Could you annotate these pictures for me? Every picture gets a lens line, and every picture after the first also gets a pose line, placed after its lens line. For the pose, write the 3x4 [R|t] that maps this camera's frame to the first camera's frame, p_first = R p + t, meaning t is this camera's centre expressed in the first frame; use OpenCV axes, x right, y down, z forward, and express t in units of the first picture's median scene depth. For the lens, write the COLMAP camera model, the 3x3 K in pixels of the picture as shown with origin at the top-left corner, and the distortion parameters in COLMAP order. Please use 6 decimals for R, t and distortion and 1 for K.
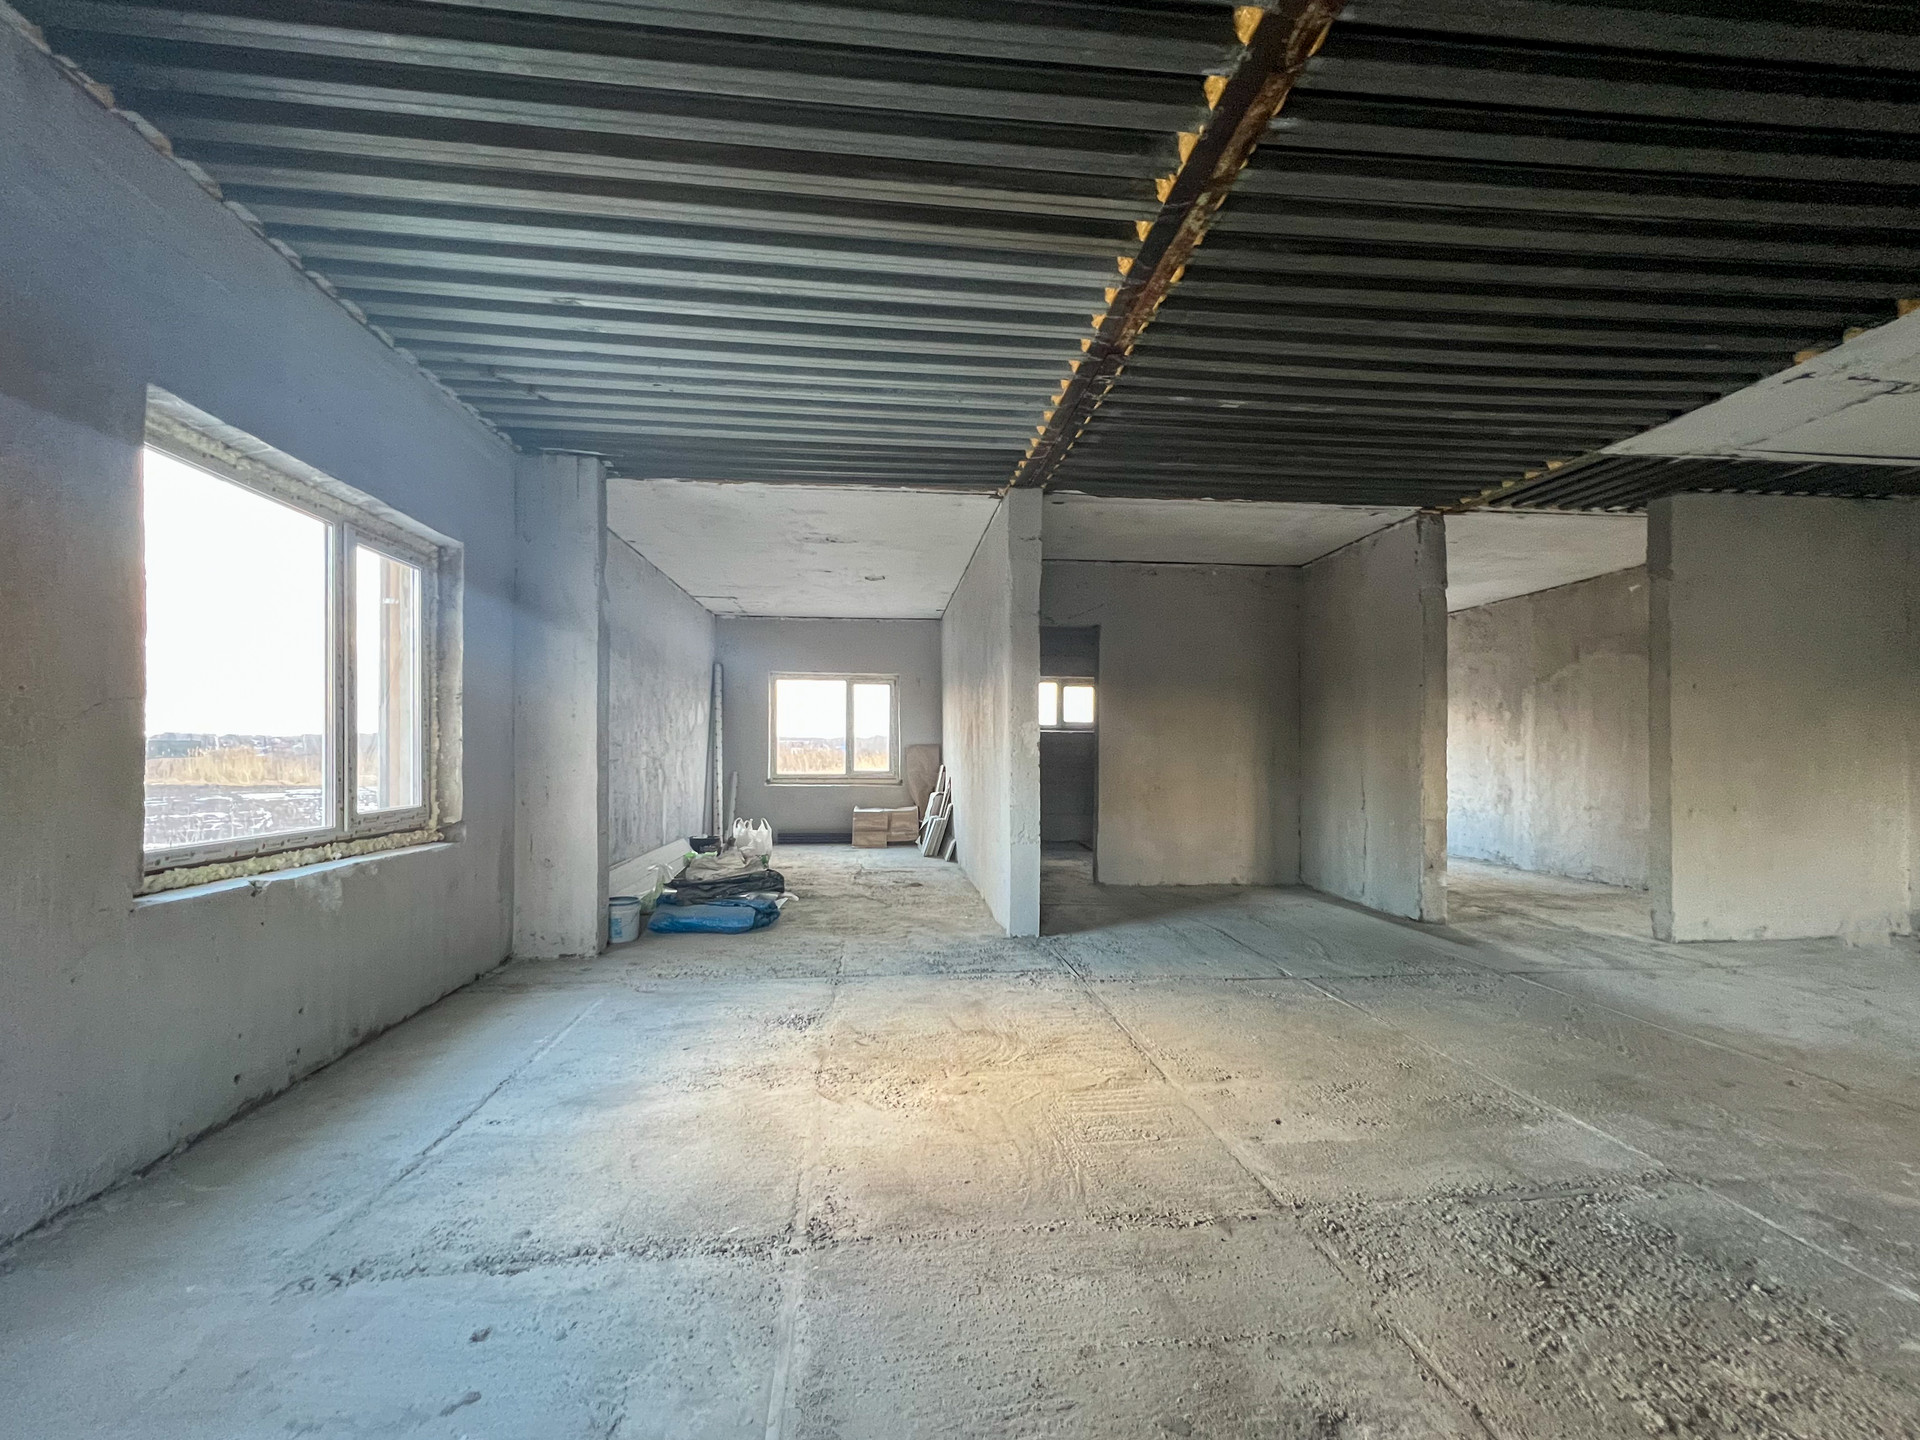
lens RADIAL K [[772.4, 0, 955.4], [0, 772.4, 733.8], [0, 0, 1]] dist [-0.000063, 0.000099]
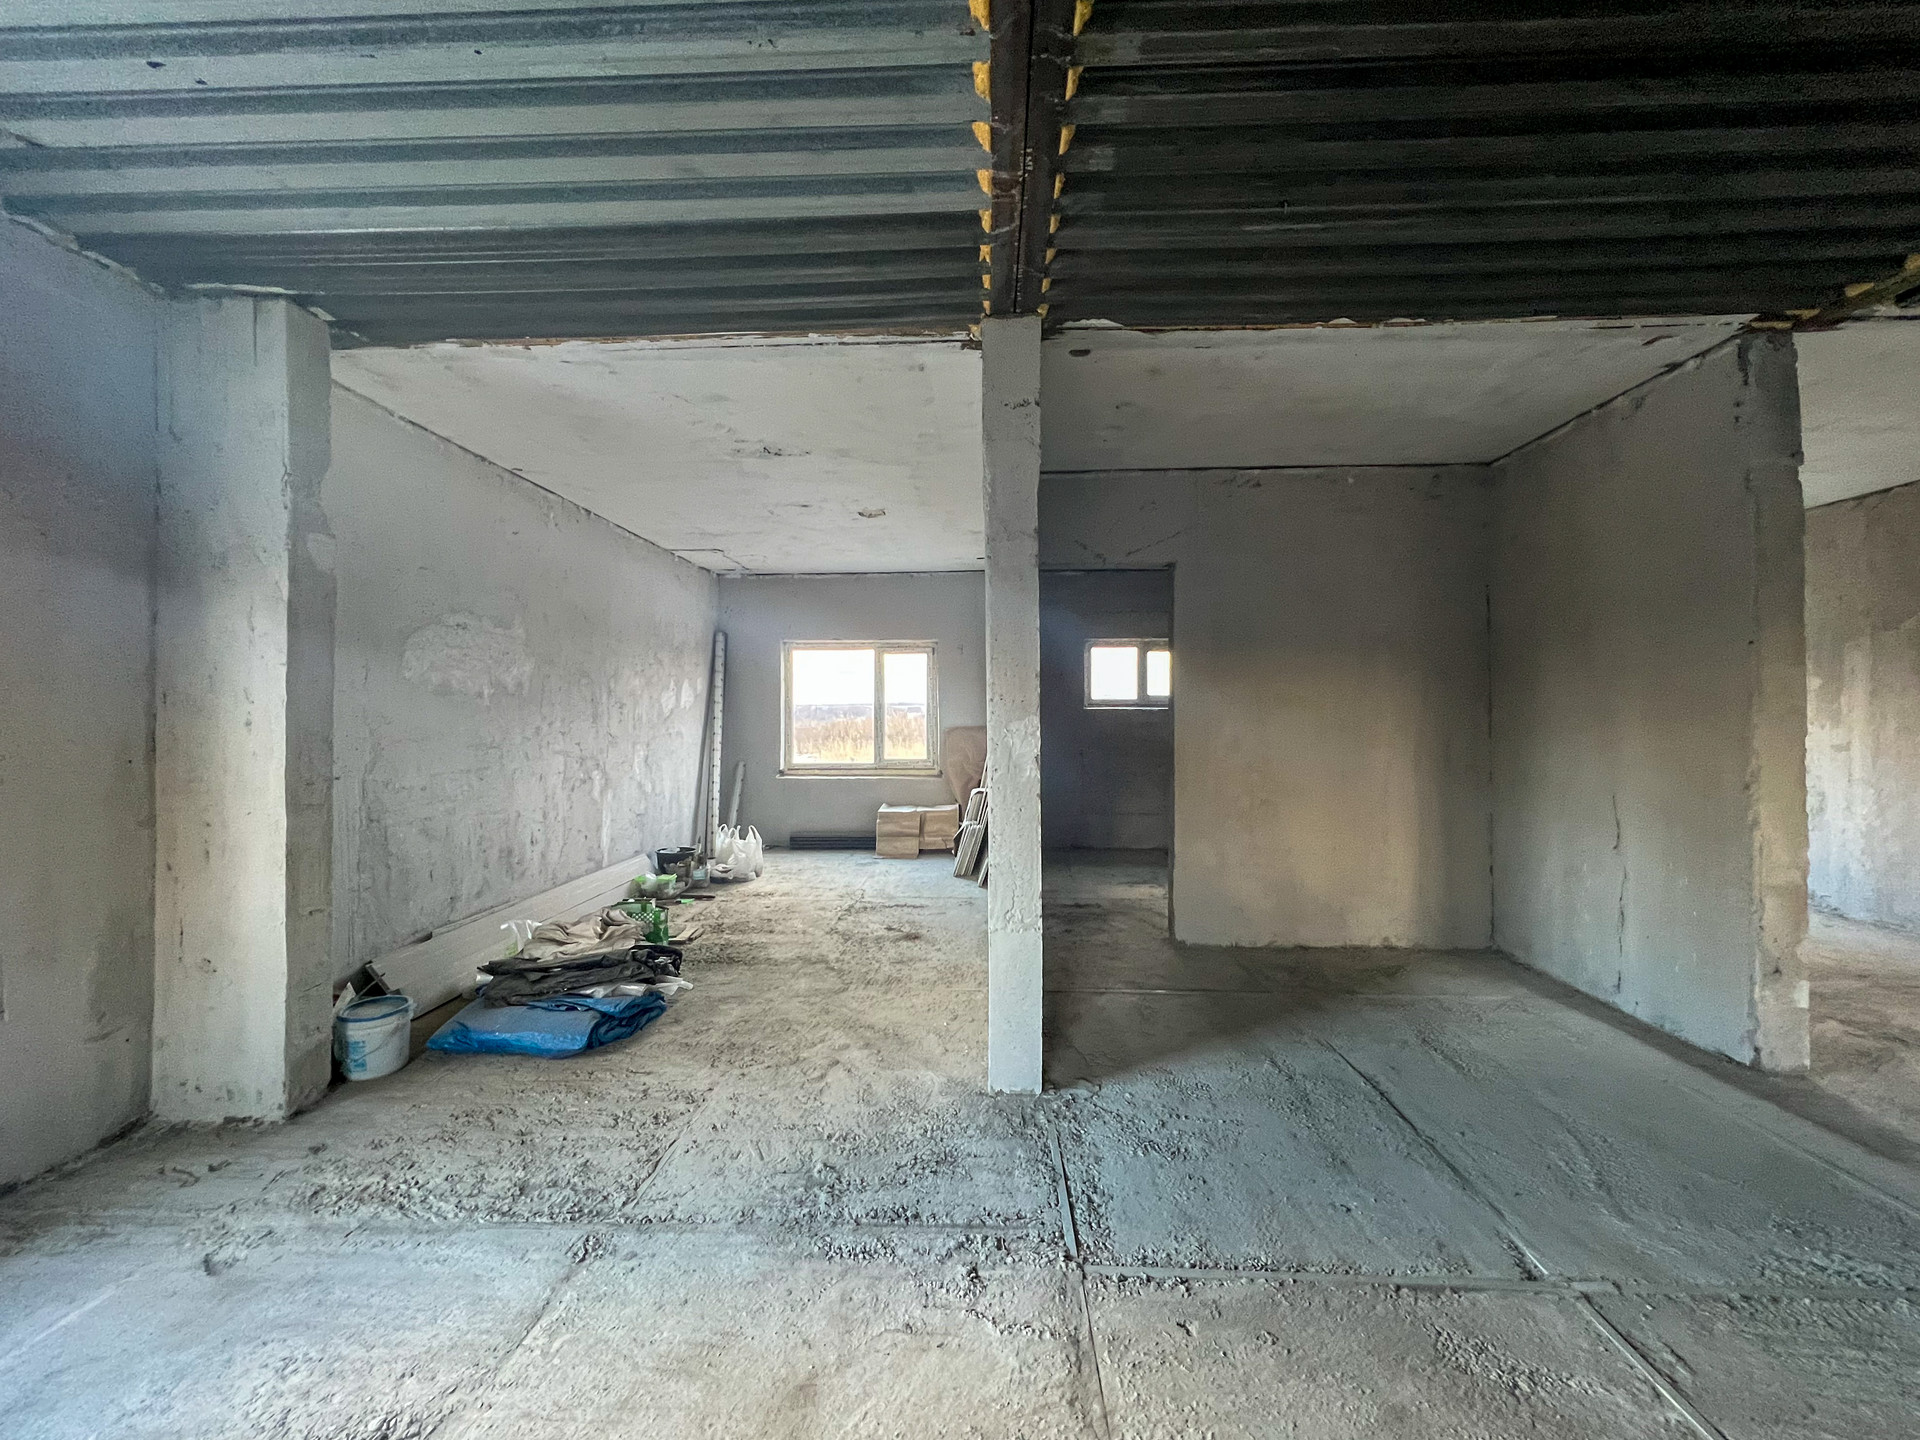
lens RADIAL K [[776.4, 0, 962.1], [0, 776.4, 700.8], [0, 0, 1]] dist [-0.000514, -0.000030]
pose [[0.990984, -0.010935, -0.133531, 0.133878], [0.011389, 0.999932, 0.002636, -0.033415], [0.133493, -0.004133, 0.991041, 0.430491]]
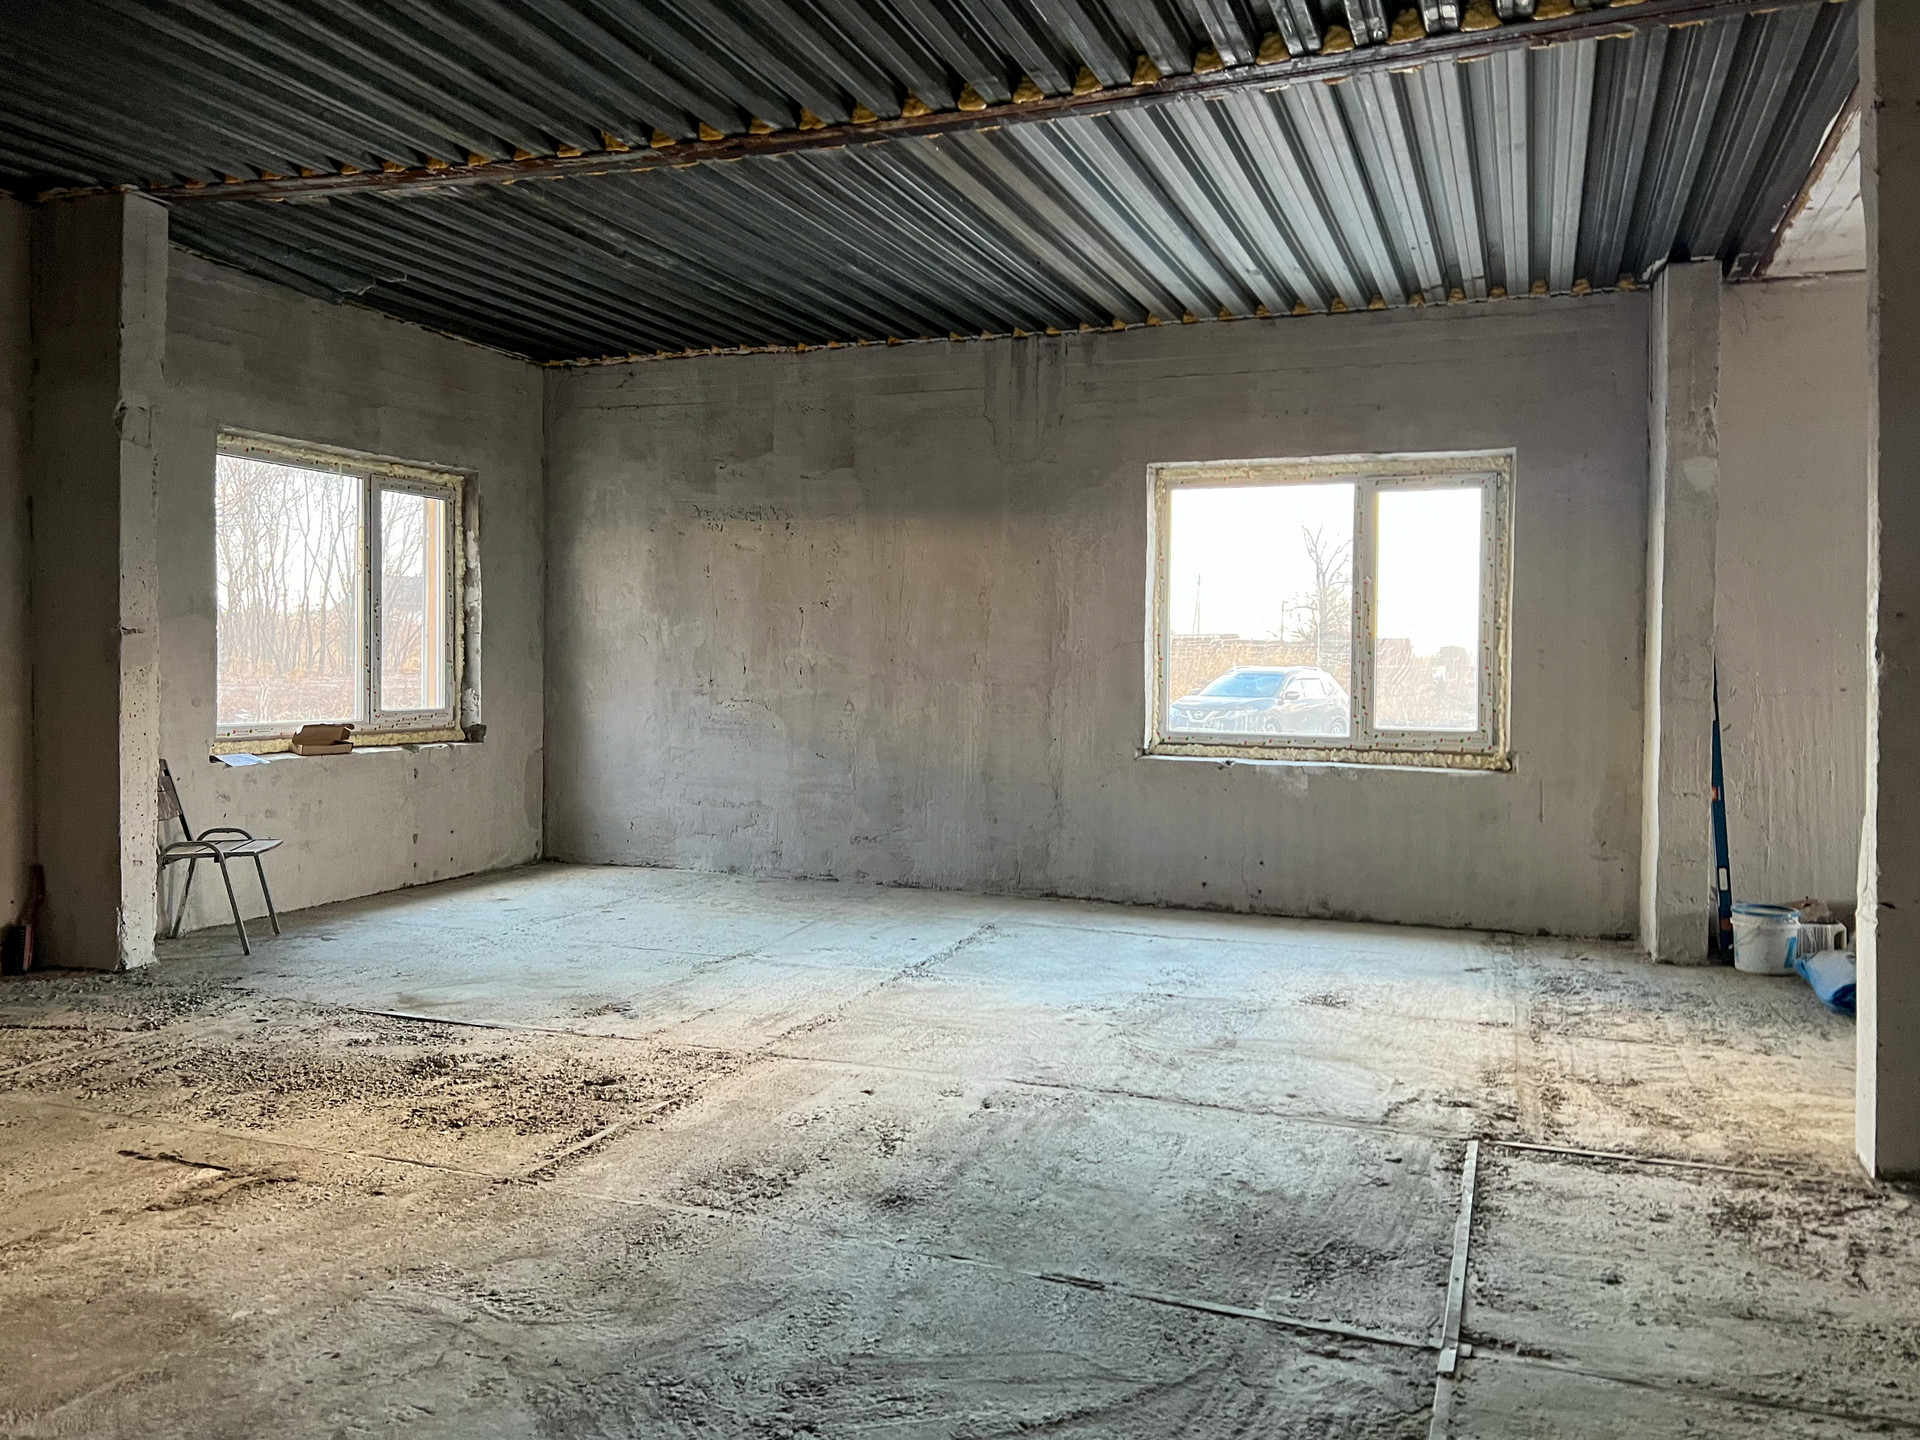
lens RADIAL K [[1483.6, 0, 957.5], [0, 1483.6, 652.1], [0, 0, 1]] dist [0.003700, 0.000986]
pose [[-0.454669, -0.016216, -0.890513, 0.971326], [0.009465, 0.999690, -0.023037, 0.023397], [0.890610, -0.018903, -0.454375, 0.962227]]
